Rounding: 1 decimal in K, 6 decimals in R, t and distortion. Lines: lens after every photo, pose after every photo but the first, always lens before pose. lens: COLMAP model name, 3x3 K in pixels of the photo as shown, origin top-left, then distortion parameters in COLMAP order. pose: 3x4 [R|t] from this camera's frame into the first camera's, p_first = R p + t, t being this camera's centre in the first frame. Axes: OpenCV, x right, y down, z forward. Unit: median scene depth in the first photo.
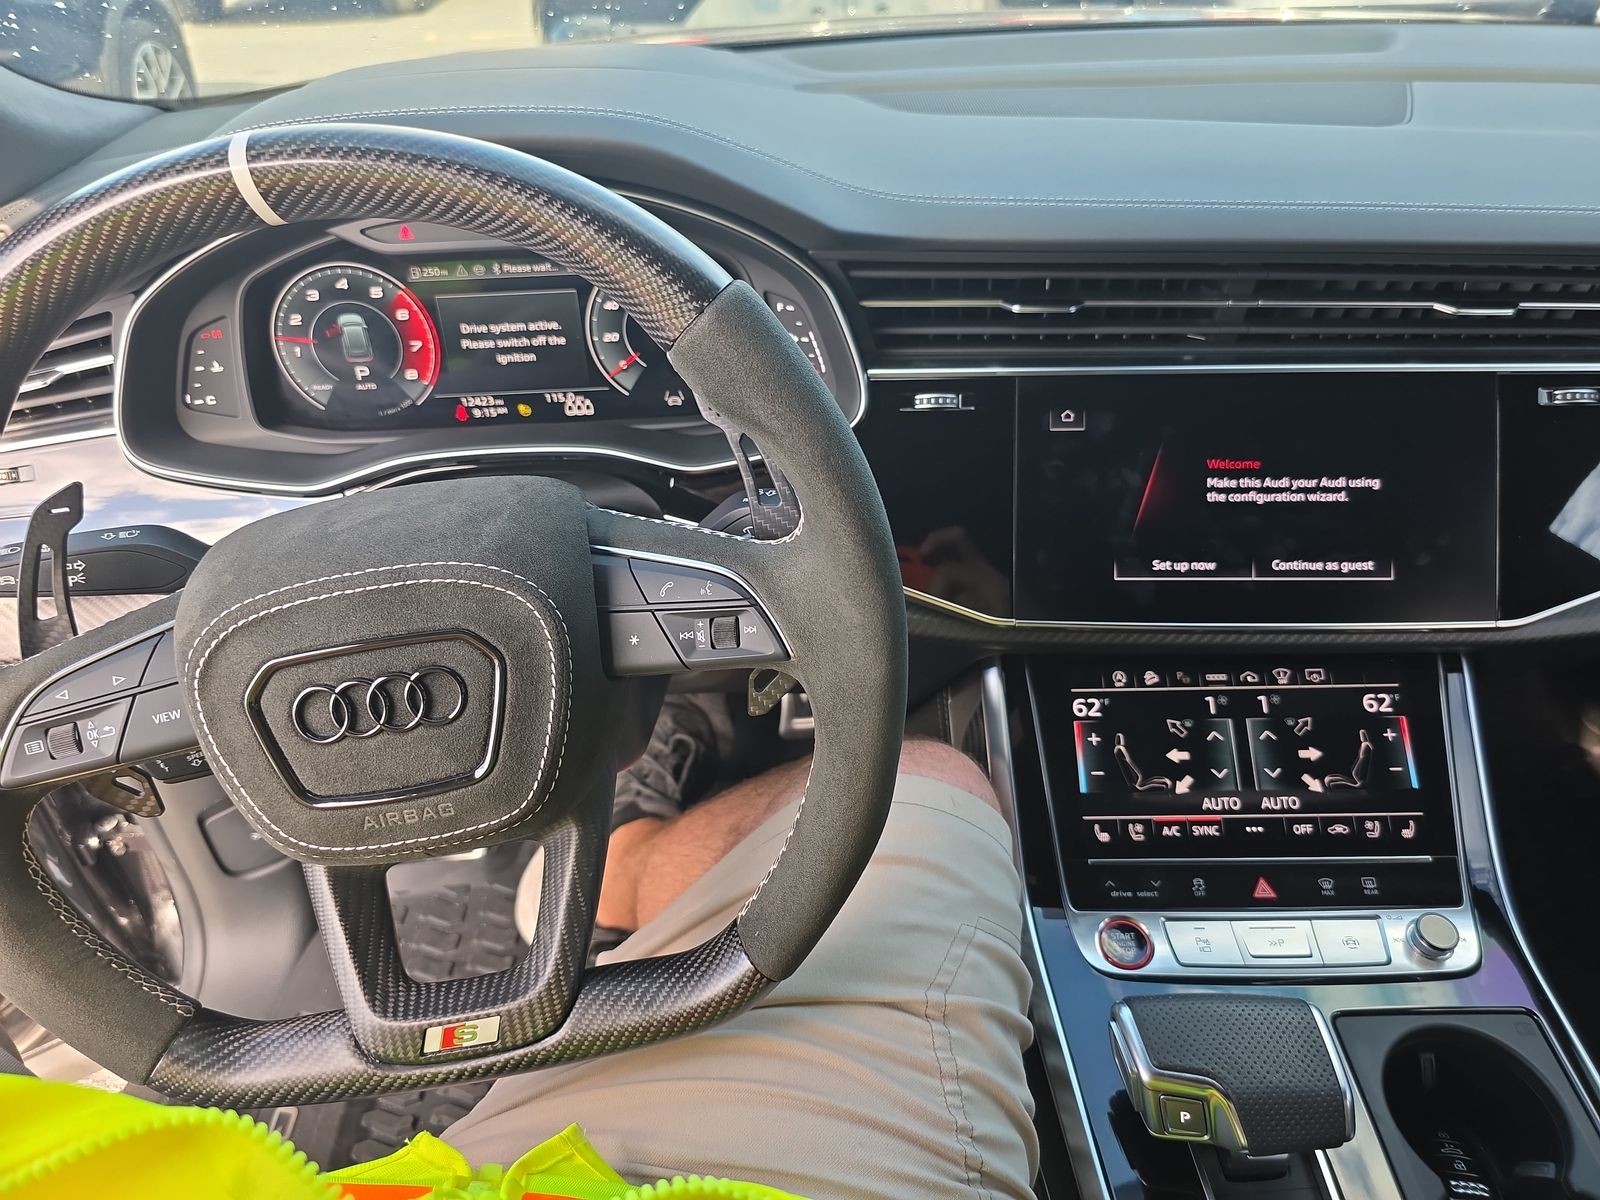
lens RADIAL K [[1134.3, 0, 775.3], [0, 1134.3, 593.5], [0, 0, 1]] dist [0.043725, -0.074383]
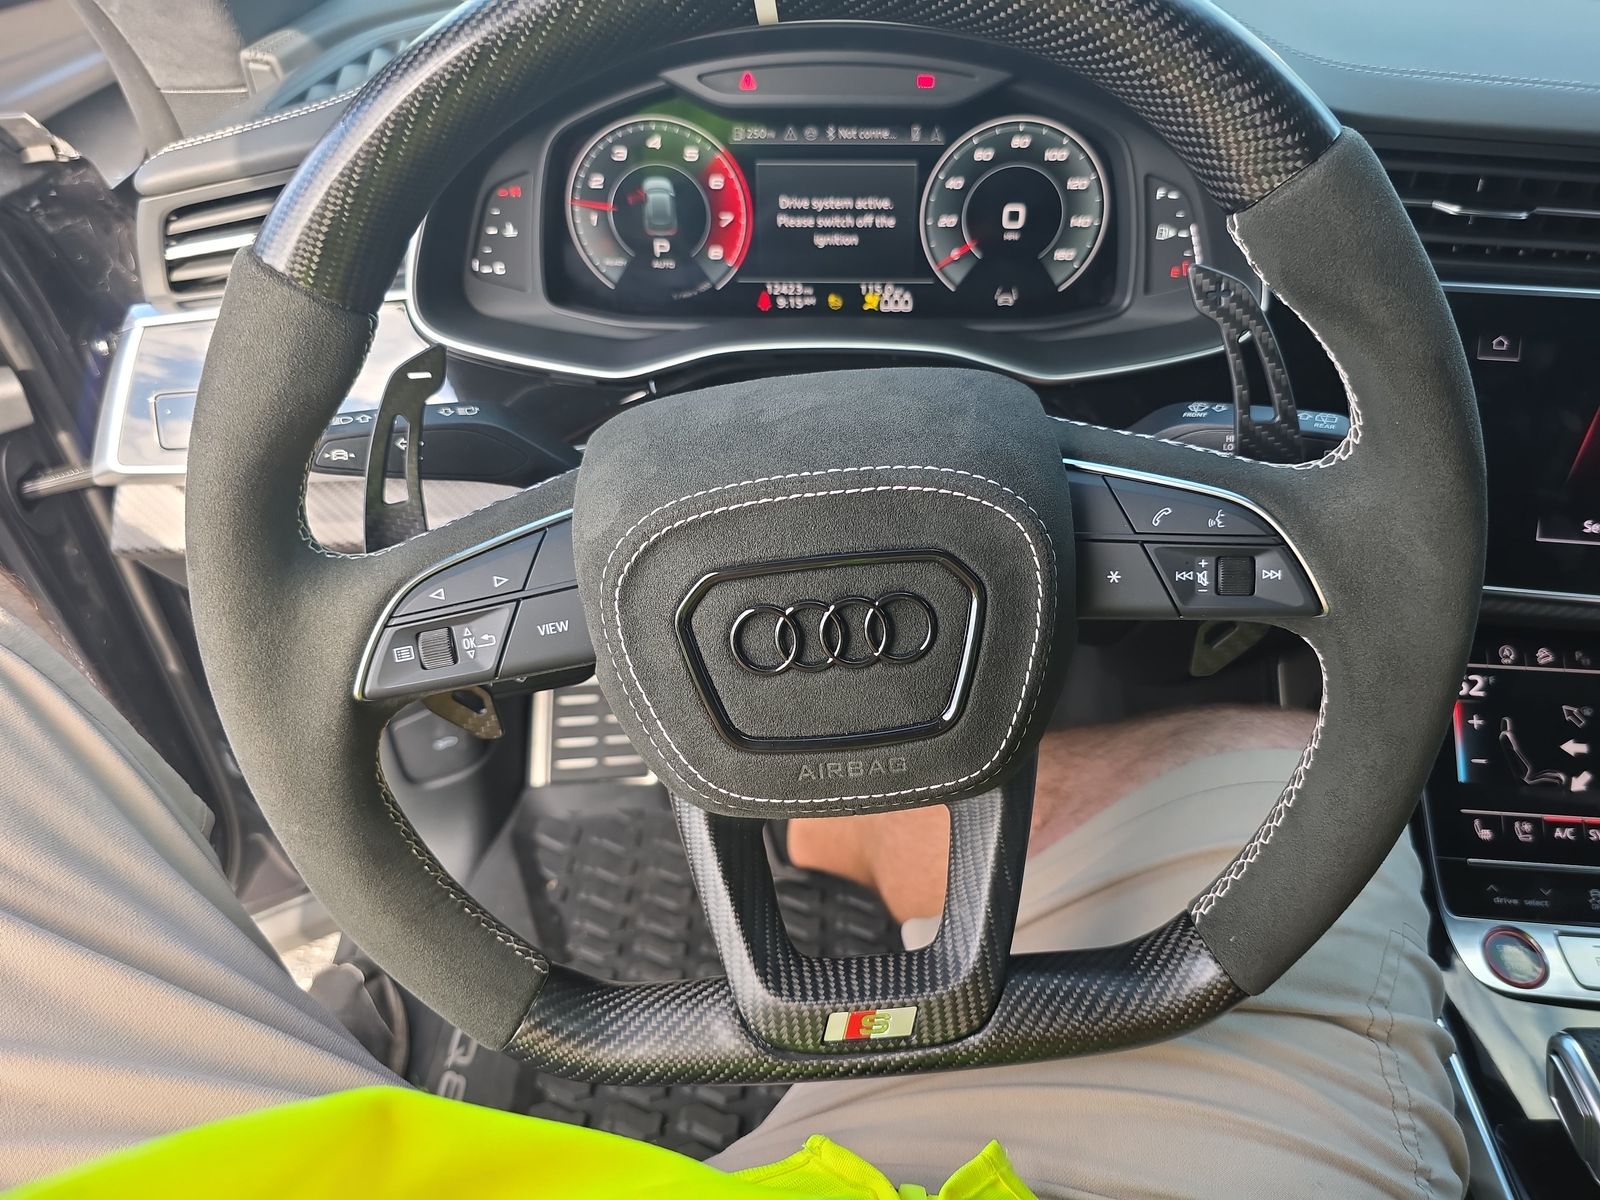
lens RADIAL K [[1134.3, 0, 775.3], [0, 1134.3, 593.5], [0, 0, 1]] dist [0.043725, -0.074383]
pose [[0.996275, 0.070325, -0.049914, -0.221221], [-0.067152, 0.995775, 0.062627, 0.012420], [0.054107, -0.059042, 0.996788, 0.114362]]
